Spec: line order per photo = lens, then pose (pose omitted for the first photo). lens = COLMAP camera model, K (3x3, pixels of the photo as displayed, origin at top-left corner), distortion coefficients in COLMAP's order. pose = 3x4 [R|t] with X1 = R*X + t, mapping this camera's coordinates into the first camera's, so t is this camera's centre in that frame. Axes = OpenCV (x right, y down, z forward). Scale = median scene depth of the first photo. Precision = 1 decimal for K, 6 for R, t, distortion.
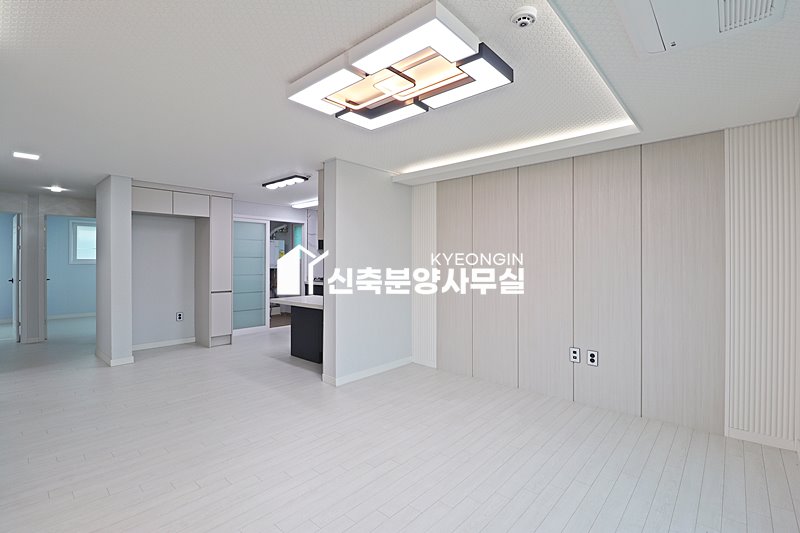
lens RADIAL K [[369.6, 0, 406.2], [0, 369.6, 260.1], [0, 0, 1]] dist [-0.005523, -0.010252]
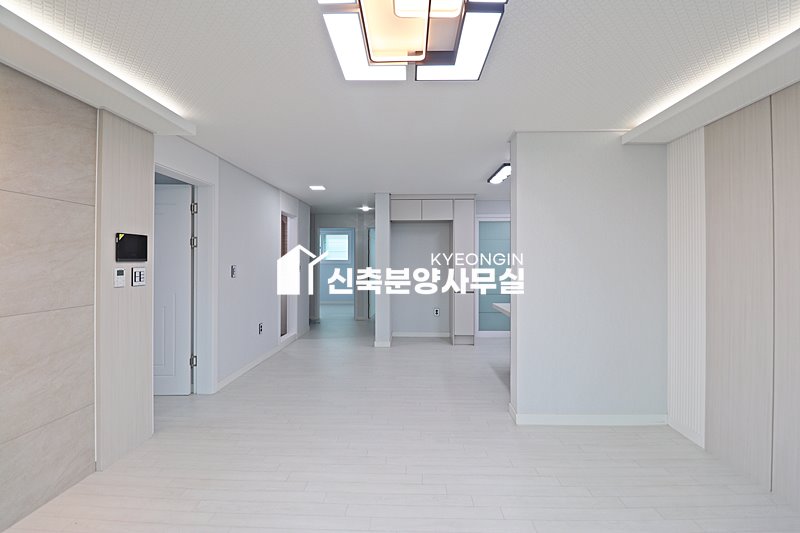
lens RADIAL K [[369.6, 0, 398.7], [0, 369.6, 258.3], [0, 0, 1]] dist [-0.005523, -0.010252]
pose [[0.634450, -0.004775, -0.772949, 0.206348], [0.002630, 0.999988, -0.004020, -0.004463], [0.772959, 0.000518, 0.634456, 0.254652]]
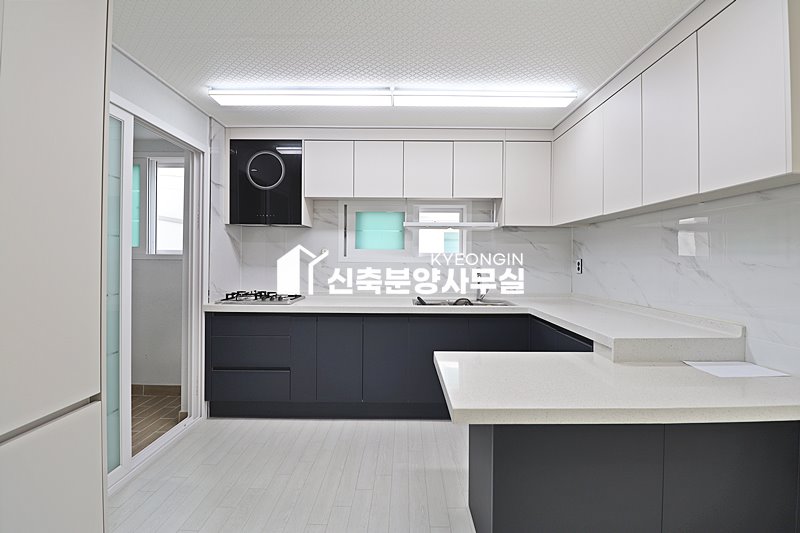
lens RADIAL K [[369.6, 0, 403.7], [0, 369.6, 260.8], [0, 0, 1]] dist [-0.005523, -0.010252]
pose [[0.746155, 0.003052, 0.665765, -0.587337], [-0.008909, 0.999946, 0.005401, 0.012976], [-0.665713, -0.009961, 0.746142, 0.907290]]
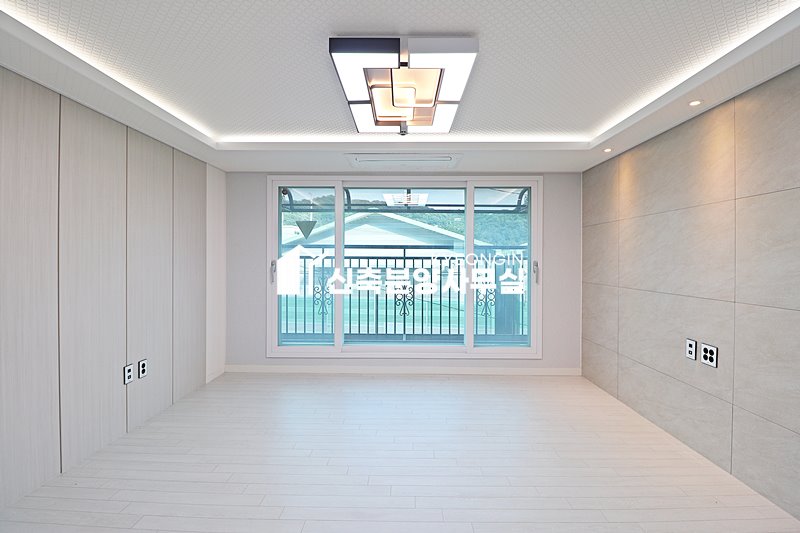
lens RADIAL K [[369.6, 0, 404.2], [0, 369.6, 260.3], [0, 0, 1]] dist [-0.005523, -0.010252]
pose [[-0.658386, -0.003510, 0.752672, -0.383055], [-0.008609, 0.999959, -0.002868, 0.005247], [-0.752631, -0.008368, -0.658389, 0.770162]]
